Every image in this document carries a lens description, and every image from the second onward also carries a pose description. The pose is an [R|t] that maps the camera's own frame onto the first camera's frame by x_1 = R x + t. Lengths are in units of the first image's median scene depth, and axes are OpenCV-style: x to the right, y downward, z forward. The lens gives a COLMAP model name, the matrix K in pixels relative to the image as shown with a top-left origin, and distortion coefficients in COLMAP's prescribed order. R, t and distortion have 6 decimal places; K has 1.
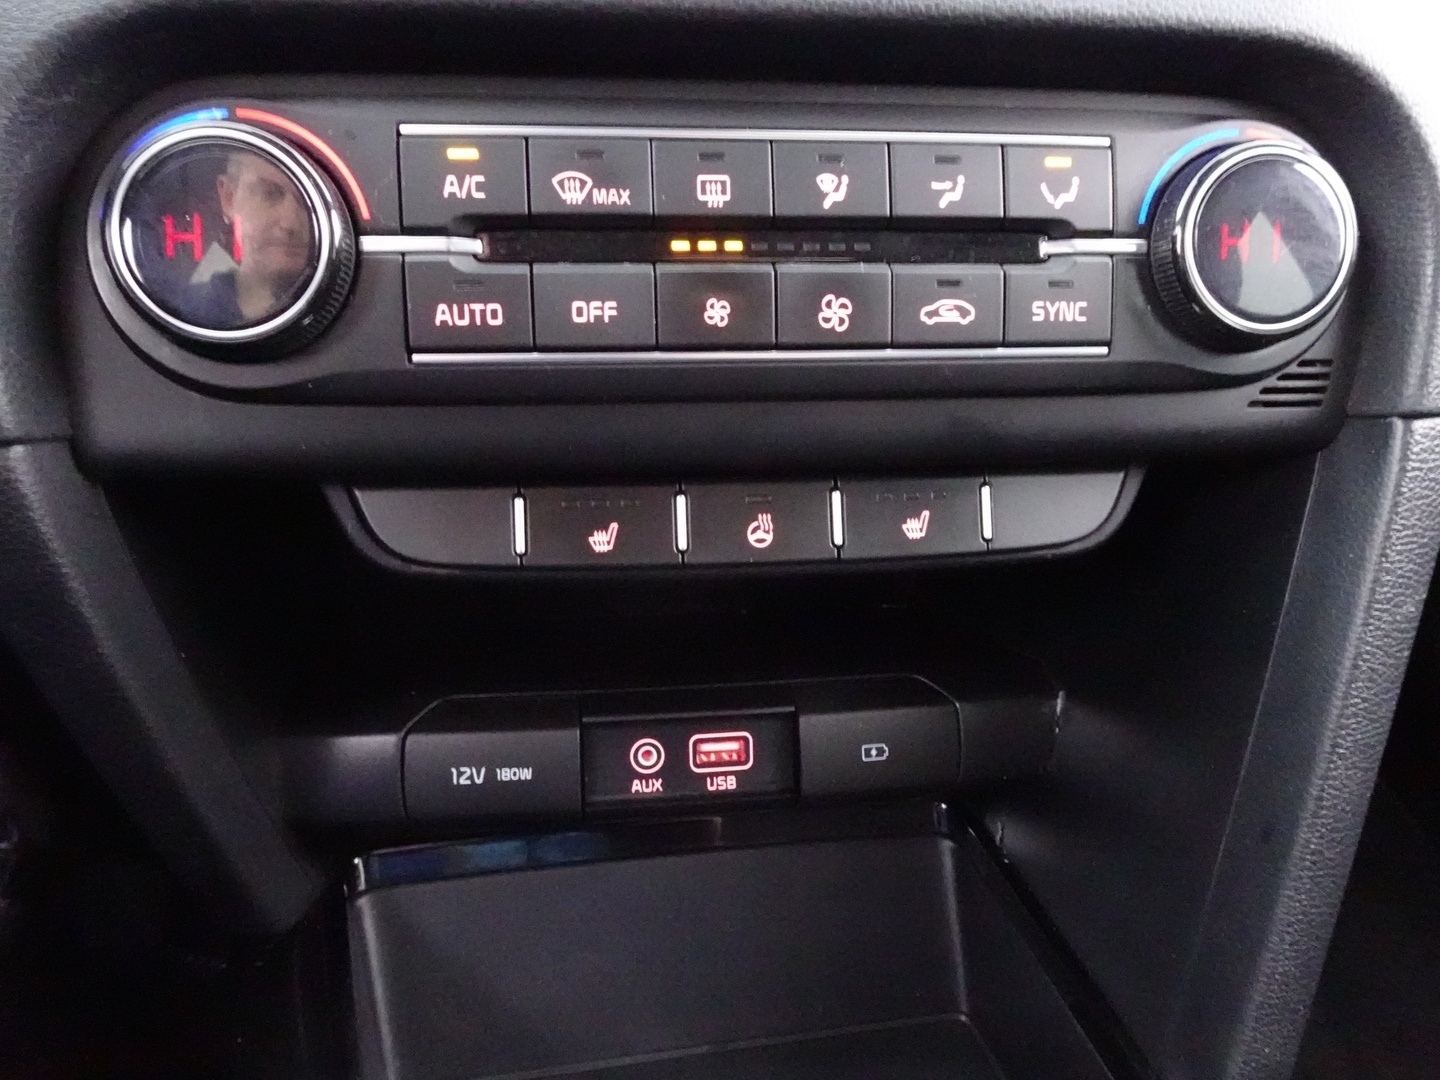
lens RADIAL K [[1031.9, 0, 720.0], [0, 1031.9, 540.0], [0, 0, 1]] dist [0.001621, 0.000432]
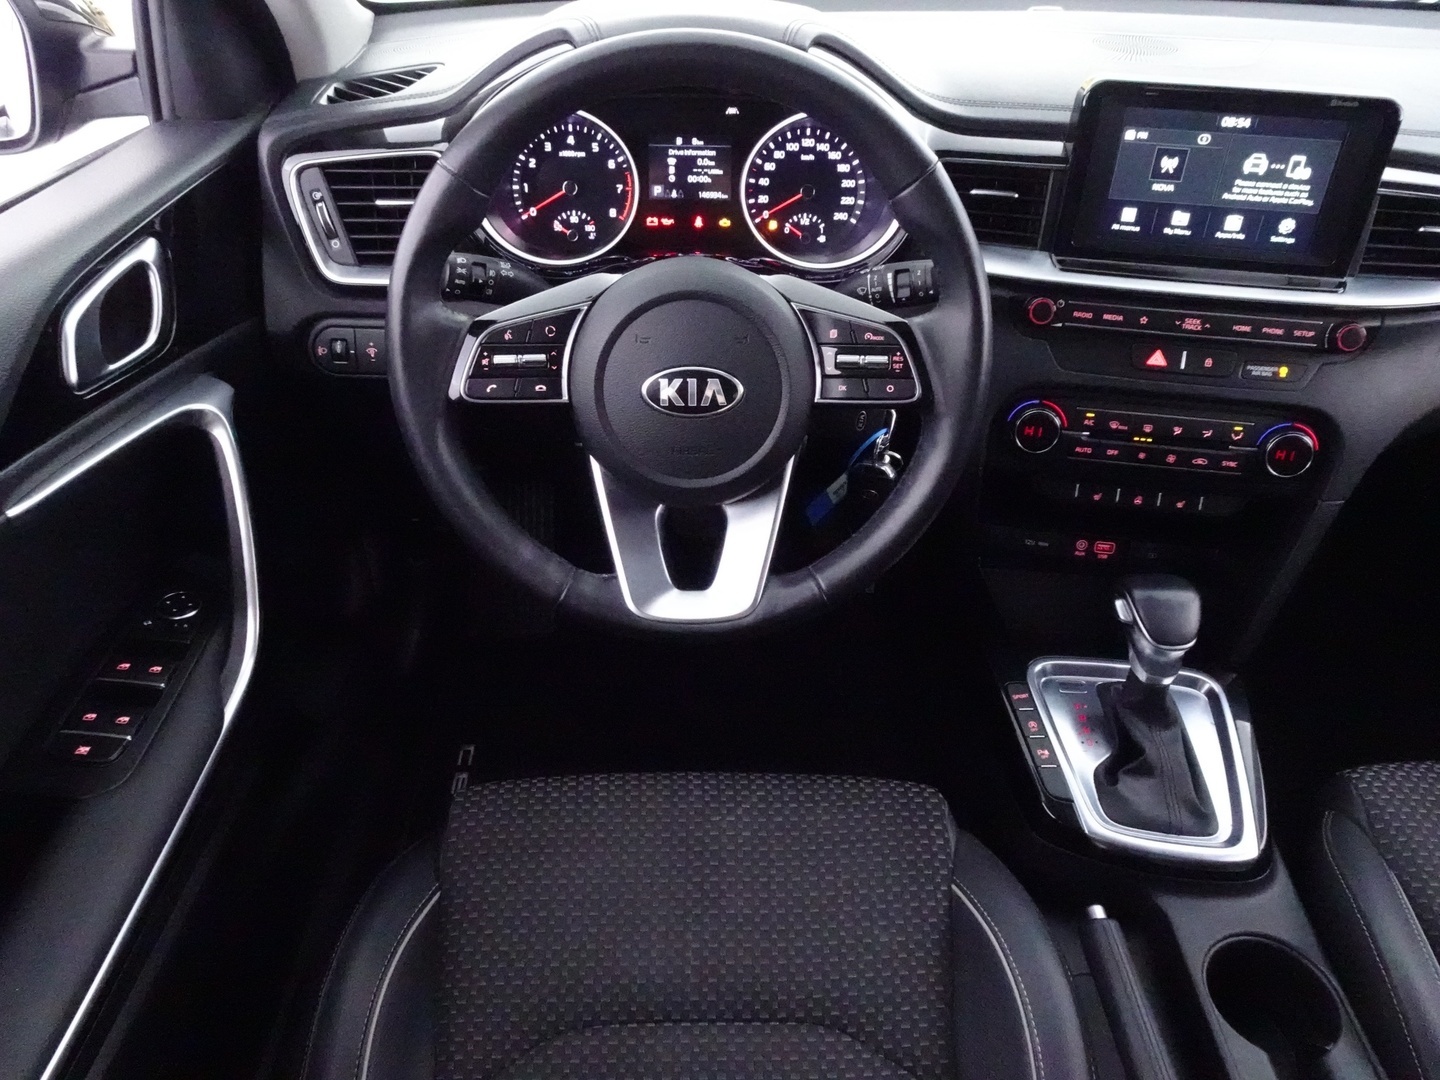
lens RADIAL K [[1031.9, 0, 720.0], [0, 1031.9, 540.0], [0, 0, 1]] dist [0.001621, 0.000432]
pose [[0.964599, 0.168900, -0.202537, -0.758582], [-0.107975, 0.953614, 0.281000, -0.894709], [0.240603, -0.249183, 0.938093, -3.491214]]
